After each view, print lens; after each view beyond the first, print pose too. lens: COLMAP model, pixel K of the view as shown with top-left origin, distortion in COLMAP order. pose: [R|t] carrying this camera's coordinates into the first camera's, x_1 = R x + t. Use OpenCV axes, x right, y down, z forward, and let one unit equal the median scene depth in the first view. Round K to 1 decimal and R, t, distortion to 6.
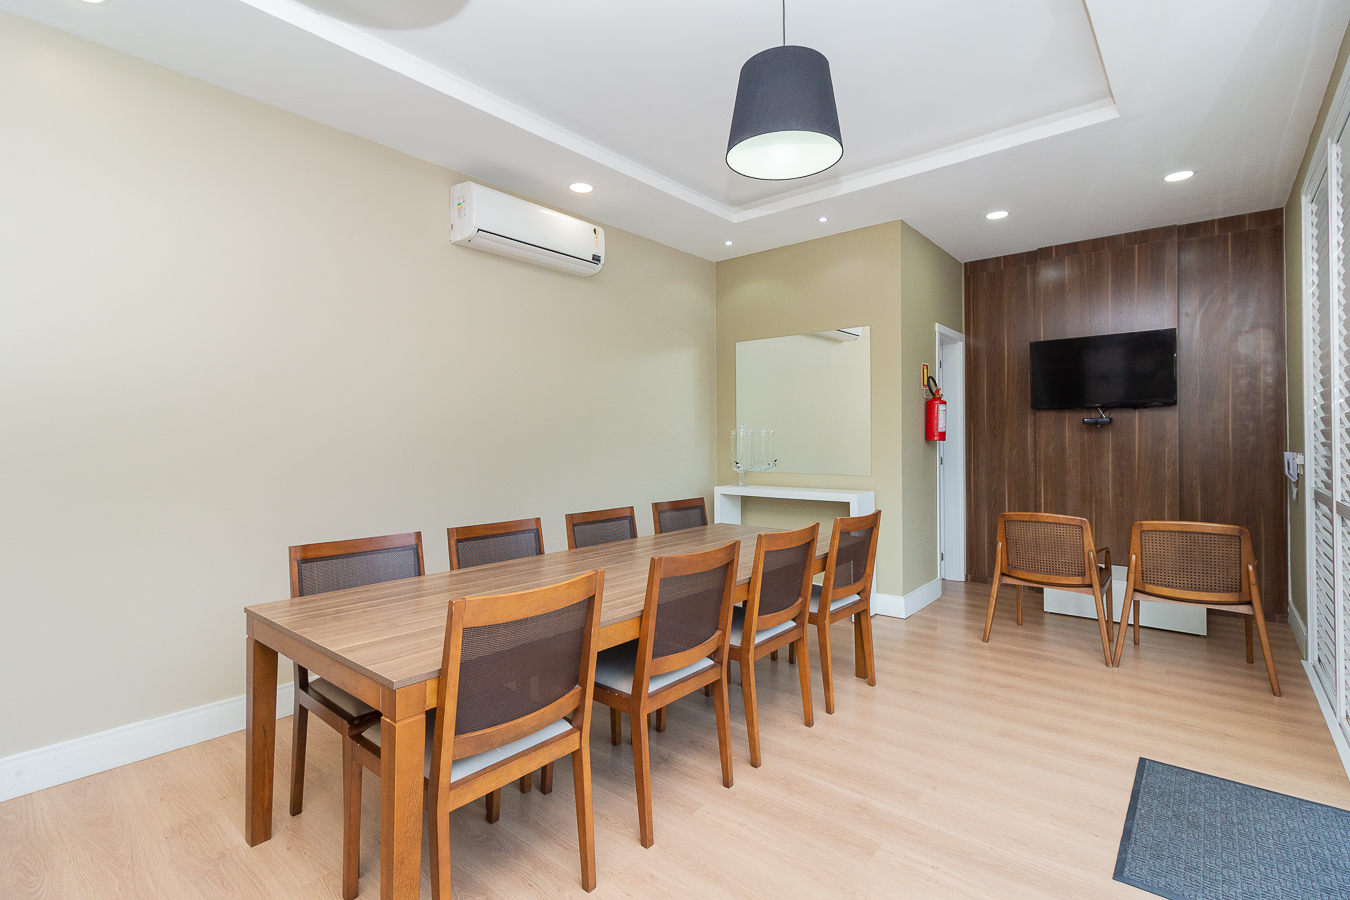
lens RADIAL K [[628.1, 0, 674.5], [0, 628.1, 437.2], [0, 0, 1]] dist [0.002355, 0.000139]
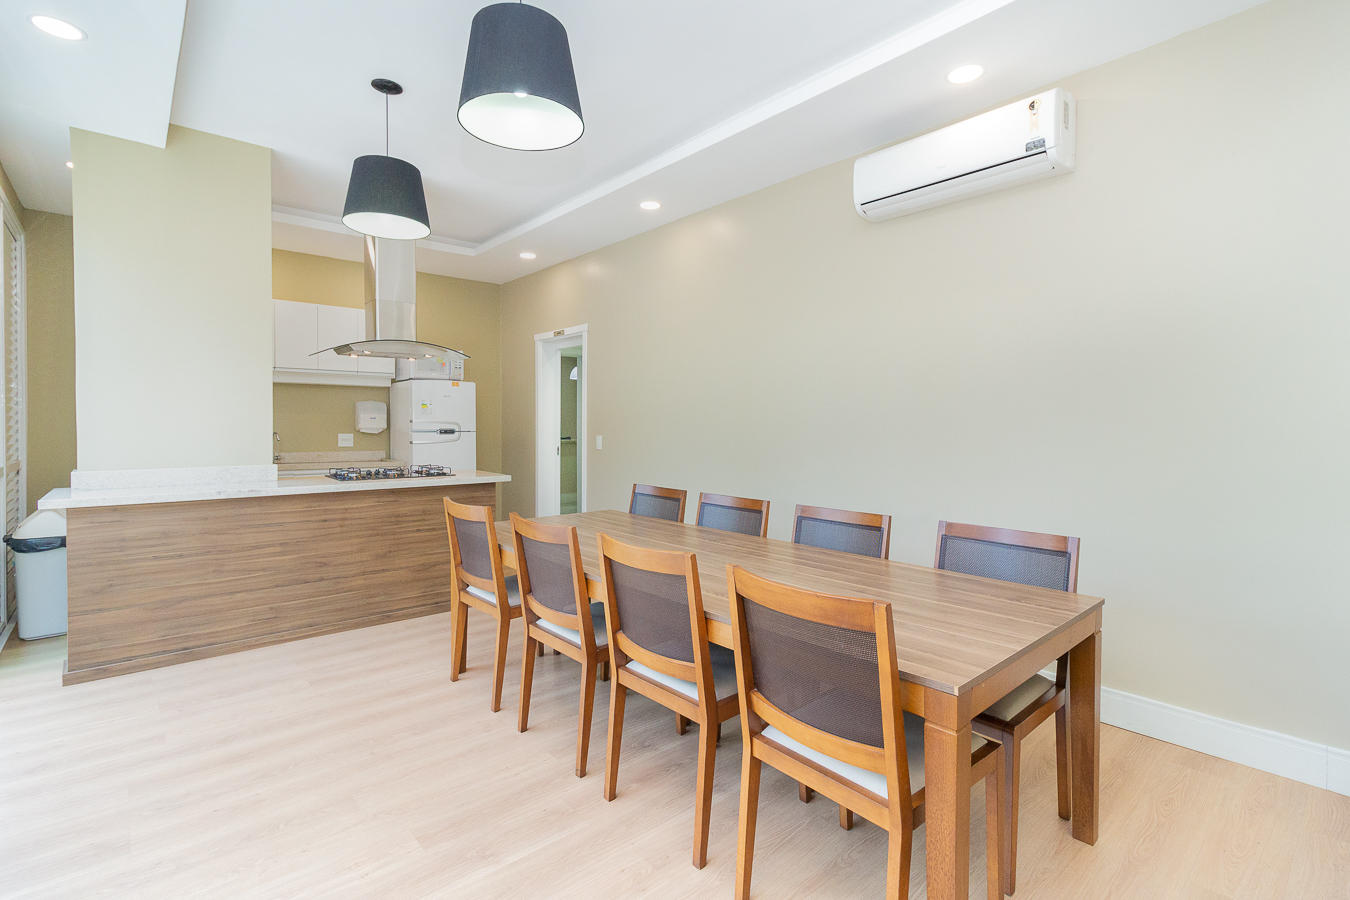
lens RADIAL K [[628.1, 0, 674.5], [0, 628.1, 437.2], [0, 0, 1]] dist [0.002355, 0.000139]
pose [[-0.139534, 0.018333, -0.990048, 0.771359], [-0.000763, 0.999826, 0.018621, 0.006425], [0.990217, 0.003354, -0.139495, 0.965148]]
